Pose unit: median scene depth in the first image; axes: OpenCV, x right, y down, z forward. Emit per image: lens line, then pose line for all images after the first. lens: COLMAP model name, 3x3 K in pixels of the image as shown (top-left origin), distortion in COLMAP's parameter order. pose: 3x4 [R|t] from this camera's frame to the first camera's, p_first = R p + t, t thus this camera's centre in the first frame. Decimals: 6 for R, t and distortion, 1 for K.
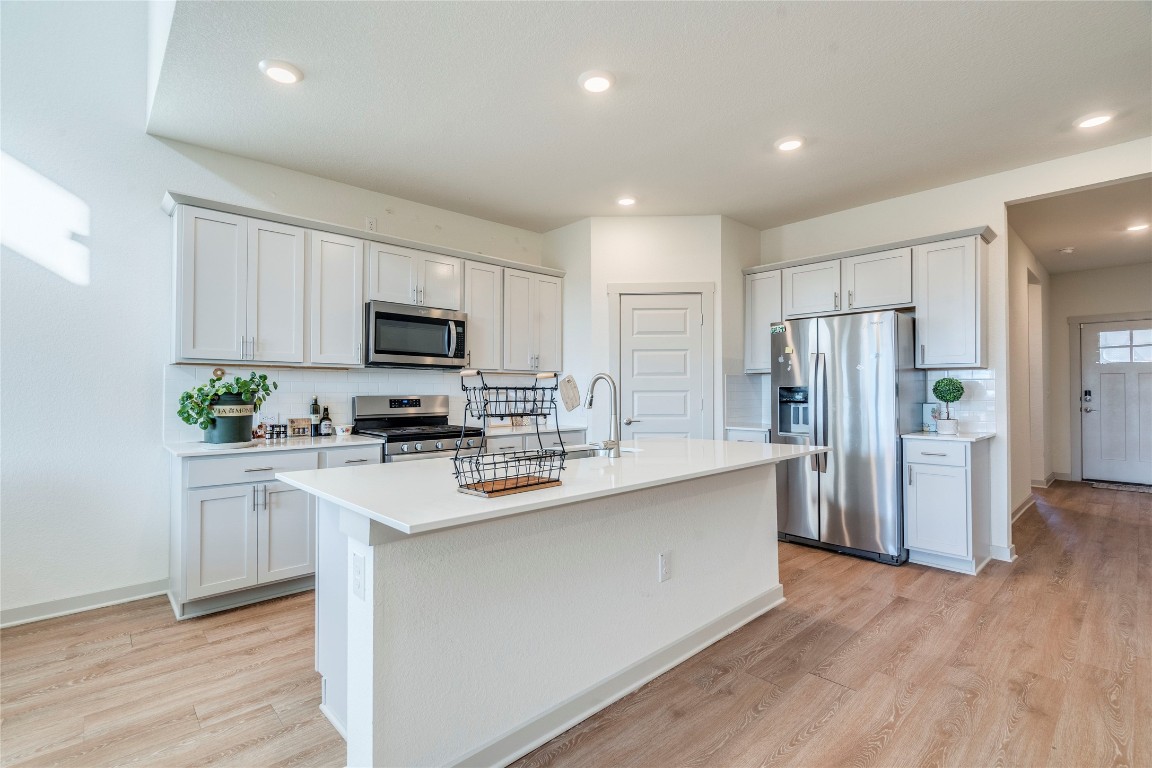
lens RADIAL K [[532.6, 0, 569.2], [0, 532.6, 381.3], [0, 0, 1]] dist [-0.004513, -0.000239]
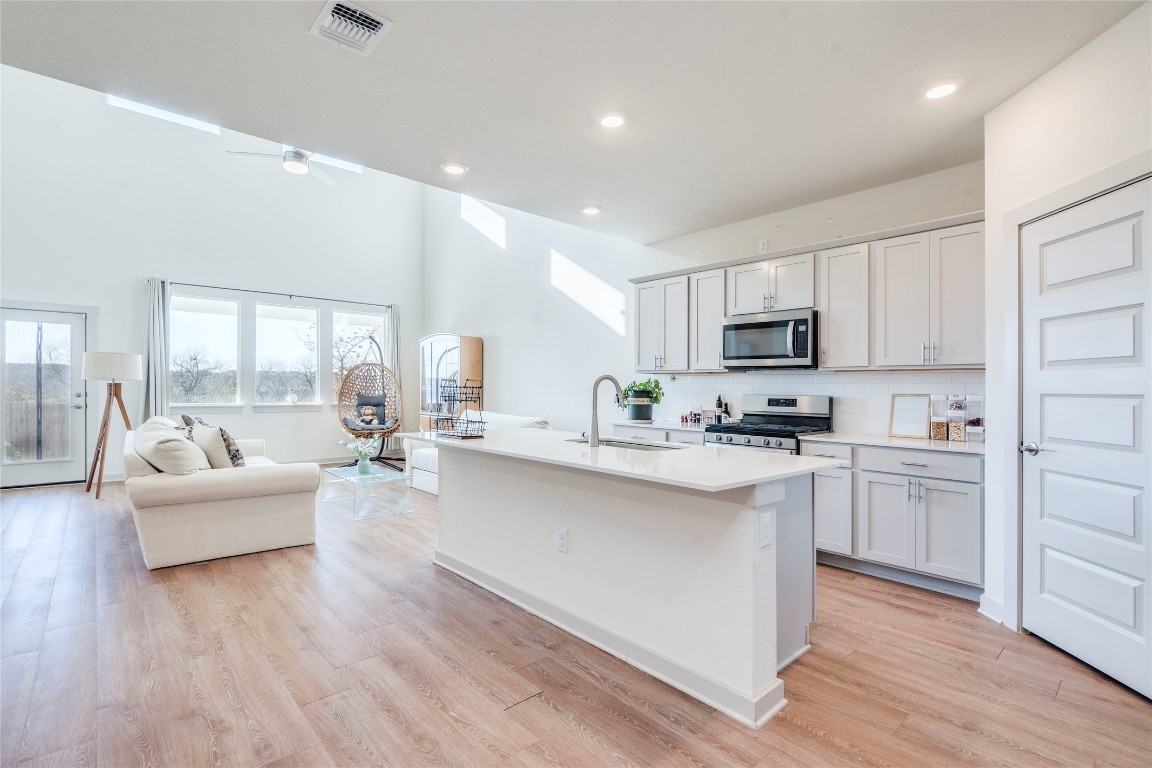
lens RADIAL K [[532.6, 0, 569.3], [0, 532.6, 390.2], [0, 0, 1]] dist [-0.004513, -0.000239]
pose [[-0.020018, 0.006575, -0.999778, 1.057240], [0.009876, 0.999931, 0.006378, 0.007628], [0.999751, -0.009746, -0.020081, 0.816476]]
